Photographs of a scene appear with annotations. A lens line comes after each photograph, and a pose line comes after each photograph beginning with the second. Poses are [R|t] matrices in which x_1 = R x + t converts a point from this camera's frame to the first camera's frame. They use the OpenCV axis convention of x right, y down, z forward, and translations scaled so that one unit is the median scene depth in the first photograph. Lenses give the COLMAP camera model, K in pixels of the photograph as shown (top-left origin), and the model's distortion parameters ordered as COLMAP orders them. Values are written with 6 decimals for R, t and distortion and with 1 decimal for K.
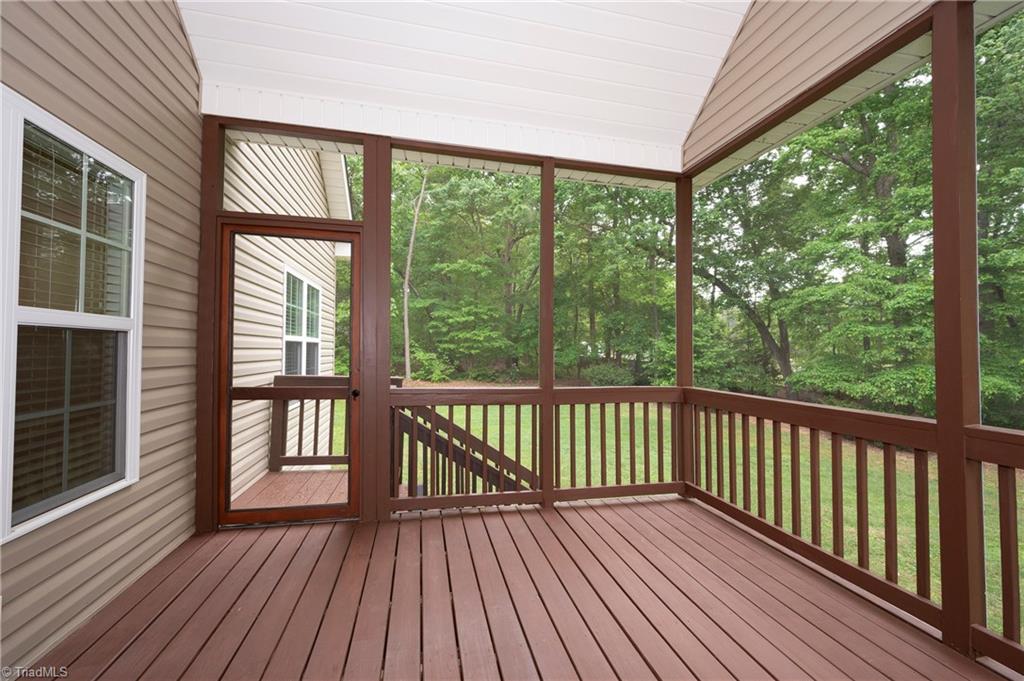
lens RADIAL K [[402.9, 0, 509.6], [0, 402.9, 340.6], [0, 0, 1]] dist [-0.002104, 0.000932]
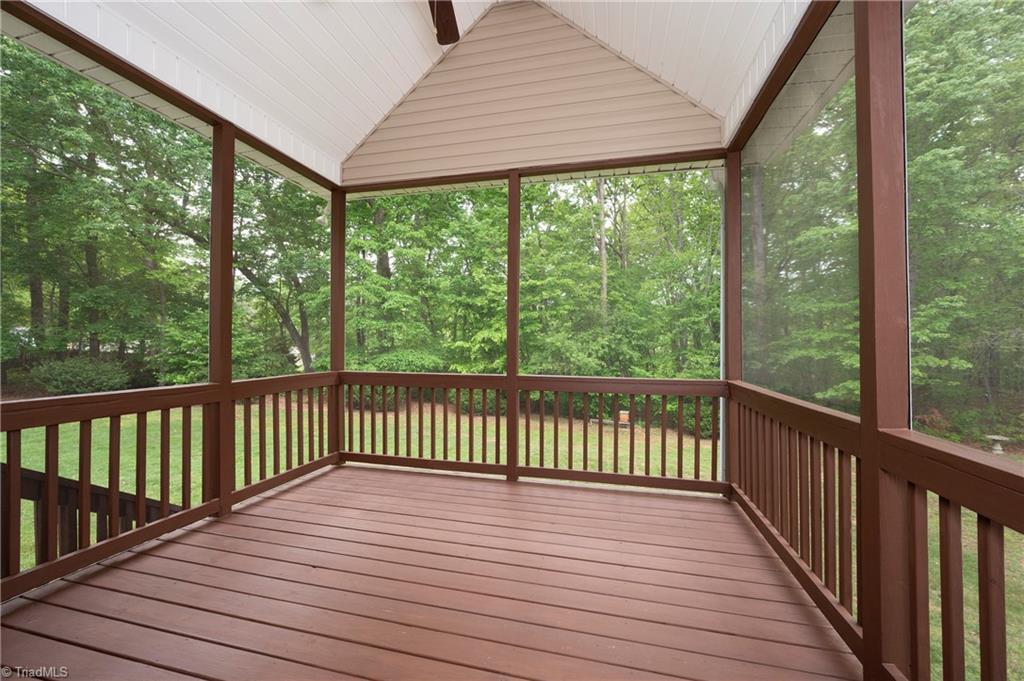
lens RADIAL K [[402.9, 0, 509.7], [0, 402.9, 337.9], [0, 0, 1]] dist [-0.002104, 0.000932]
pose [[0.446814, 0.001233, 0.894626, -0.399305], [-0.020548, 0.999749, 0.008885, -0.001112], [-0.894391, -0.022353, 0.446728, 0.037941]]
